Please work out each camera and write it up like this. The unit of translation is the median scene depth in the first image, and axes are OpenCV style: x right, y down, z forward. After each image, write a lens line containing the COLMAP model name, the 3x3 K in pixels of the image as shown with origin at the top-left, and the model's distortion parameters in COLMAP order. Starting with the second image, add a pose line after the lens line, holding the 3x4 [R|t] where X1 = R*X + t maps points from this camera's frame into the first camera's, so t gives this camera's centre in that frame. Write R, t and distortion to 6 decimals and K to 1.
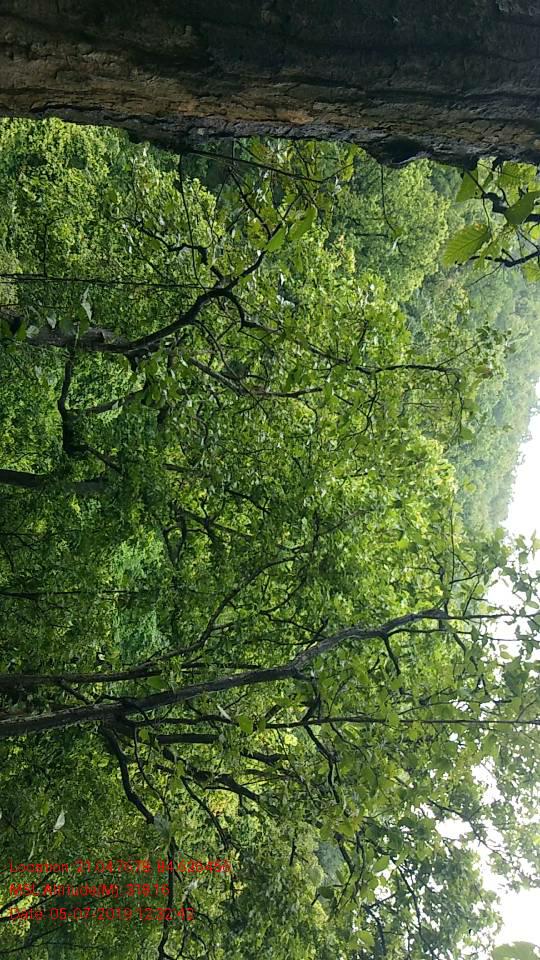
lens RADIAL K [[745.8, 0, 272.9], [0, 745.8, 471.5], [0, 0, 1]] dist [0.076522, -0.167480]
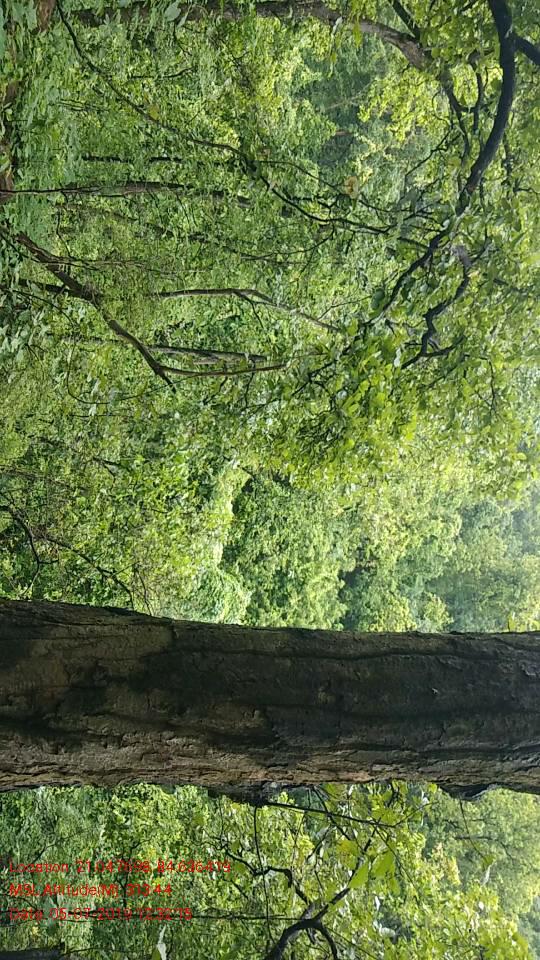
lens RADIAL K [[745.8, 0, 272.9], [0, 745.8, 471.5], [0, 0, 1]] dist [0.076522, -0.167480]
pose [[0.992422, -0.087292, -0.086475, 0.042086], [0.004051, 0.726636, -0.687011, -0.051004], [0.122807, 0.681454, 0.721484, -0.091796]]
